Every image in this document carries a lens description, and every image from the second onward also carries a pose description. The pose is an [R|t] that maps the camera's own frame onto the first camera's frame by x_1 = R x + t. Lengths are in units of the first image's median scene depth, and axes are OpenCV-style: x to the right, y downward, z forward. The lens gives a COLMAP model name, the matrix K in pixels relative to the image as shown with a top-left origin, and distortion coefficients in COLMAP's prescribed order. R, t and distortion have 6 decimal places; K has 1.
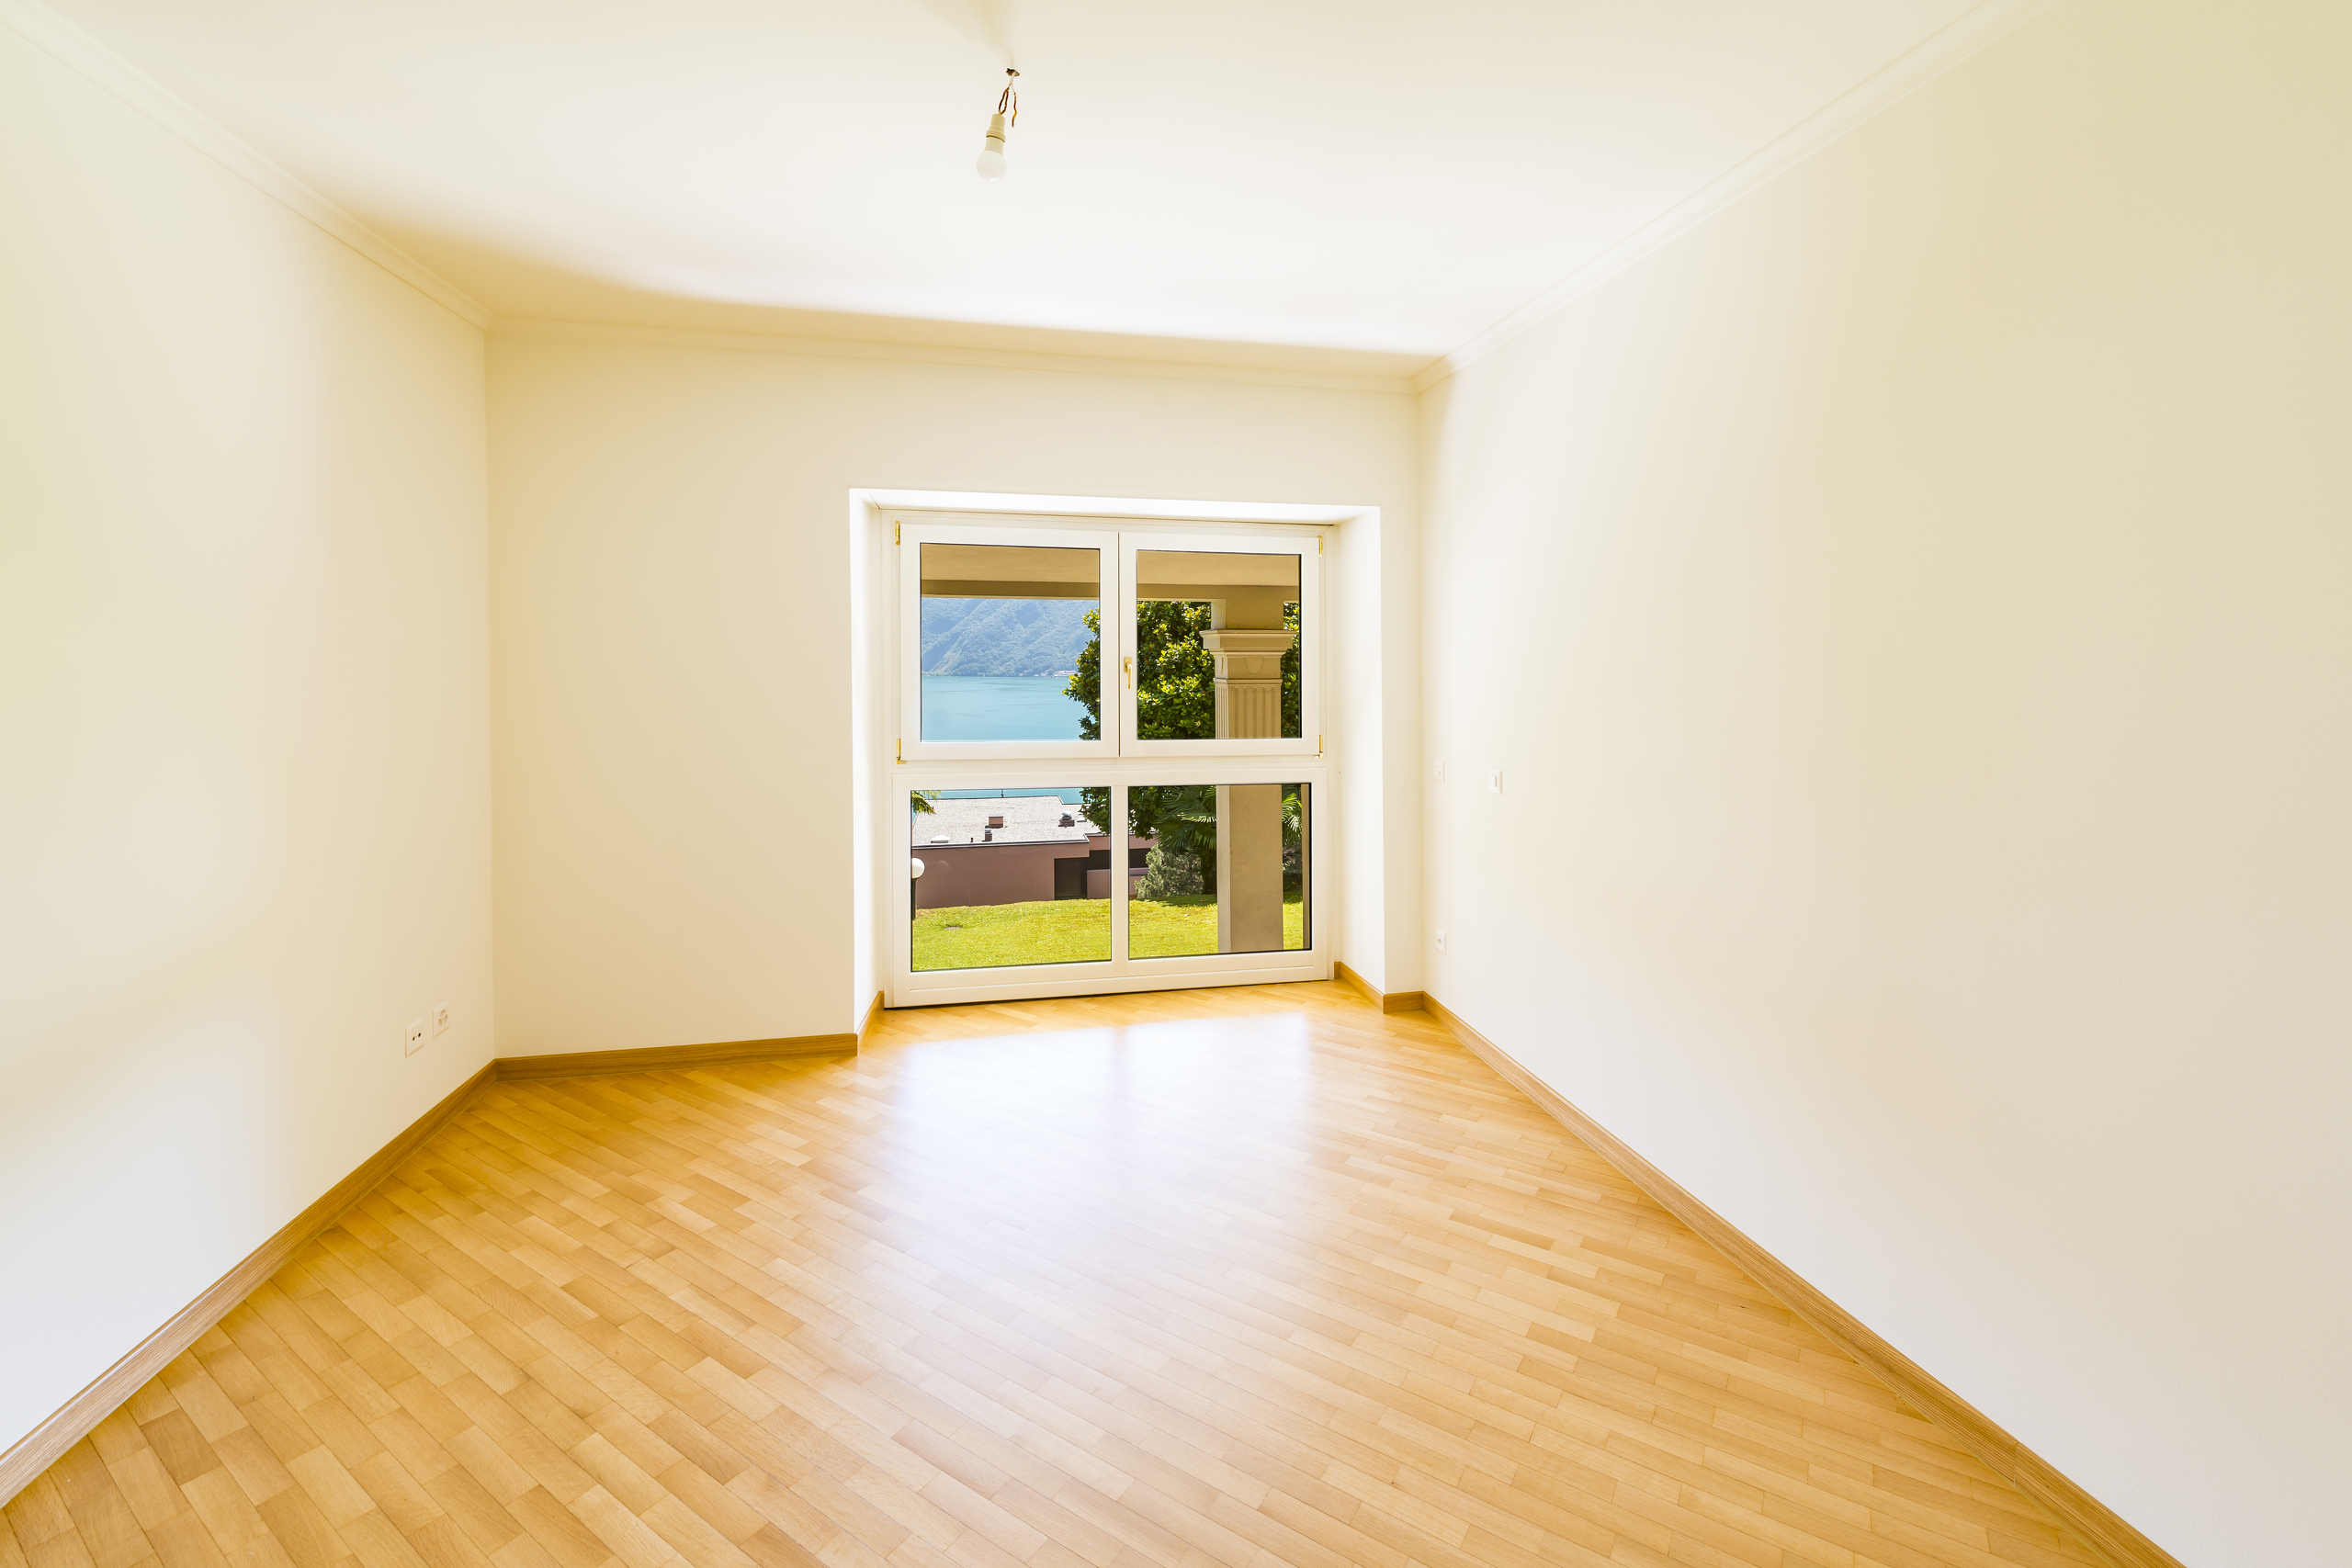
lens RADIAL K [[947.4, 0, 1179.2], [0, 947.4, 703.0], [0, 0, 1]] dist [0.001579, 0.000191]
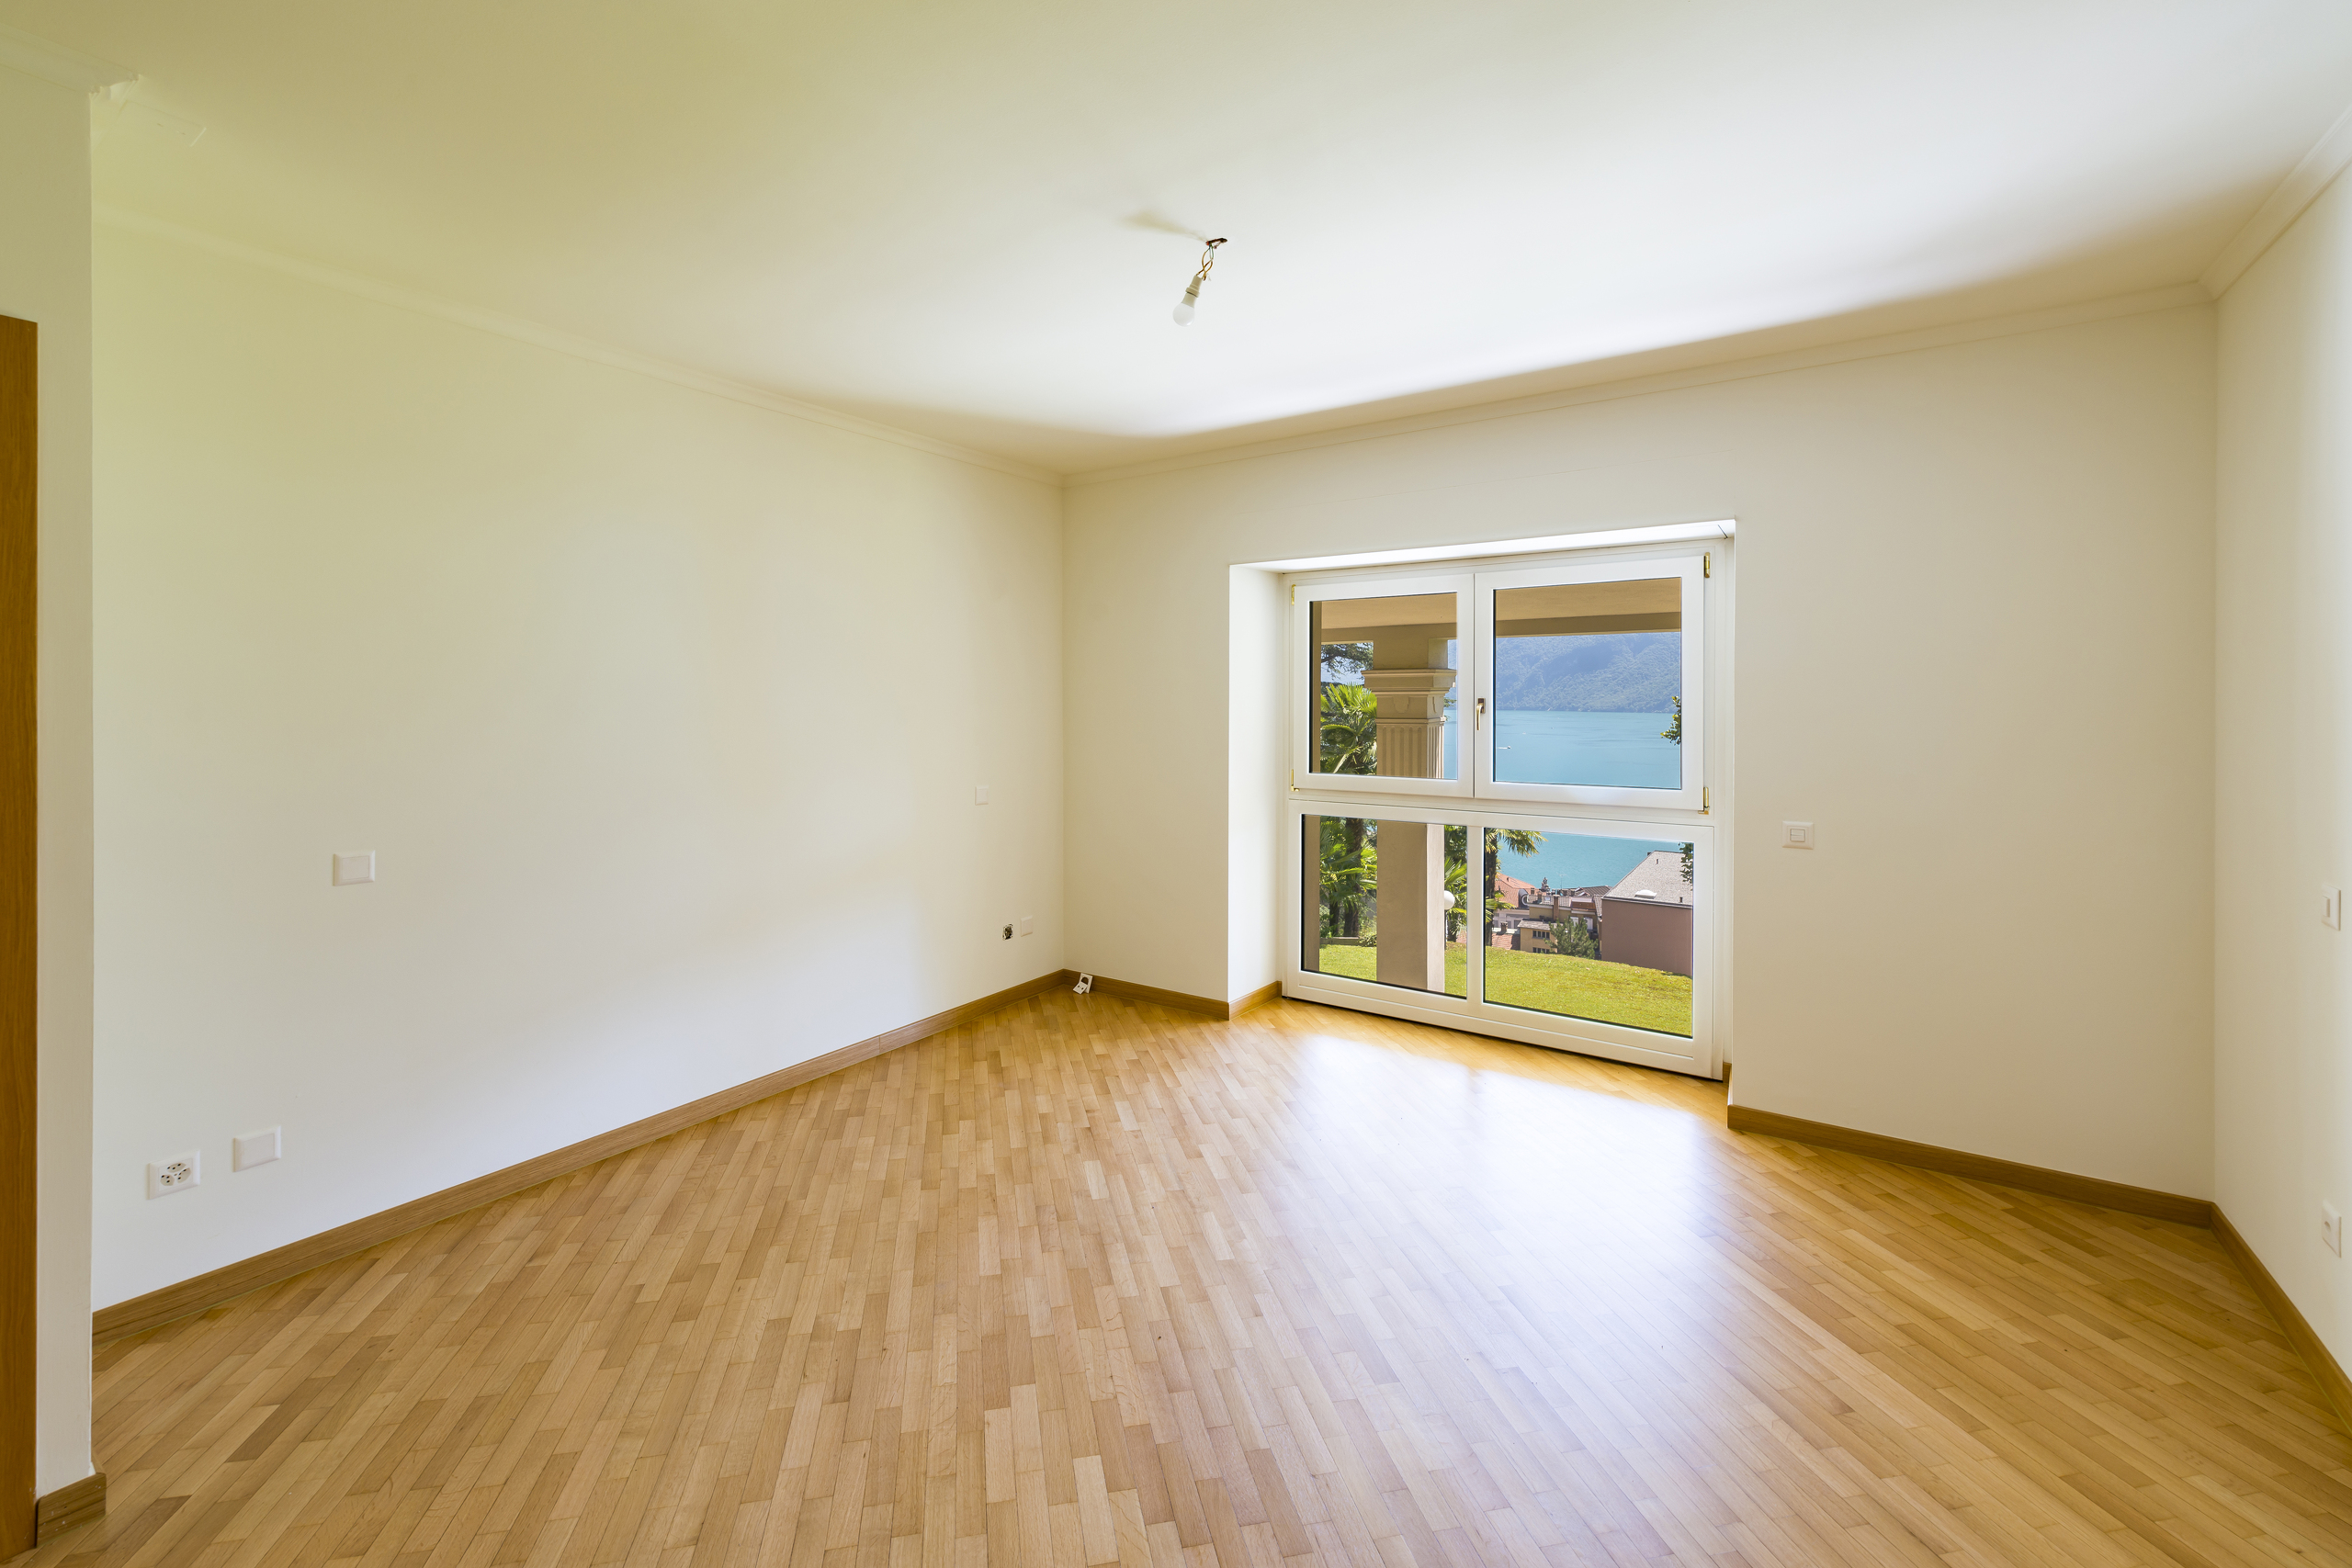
lens RADIAL K [[947.4, 0, 1179.2], [0, 947.4, 703.0], [0, 0, 1]] dist [0.001579, 0.000191]
pose [[0.695282, -0.001017, -0.718736, 0.455956], [-0.027429, 0.999233, -0.027948, -0.005045], [0.718213, 0.039147, 0.694721, 0.077516]]
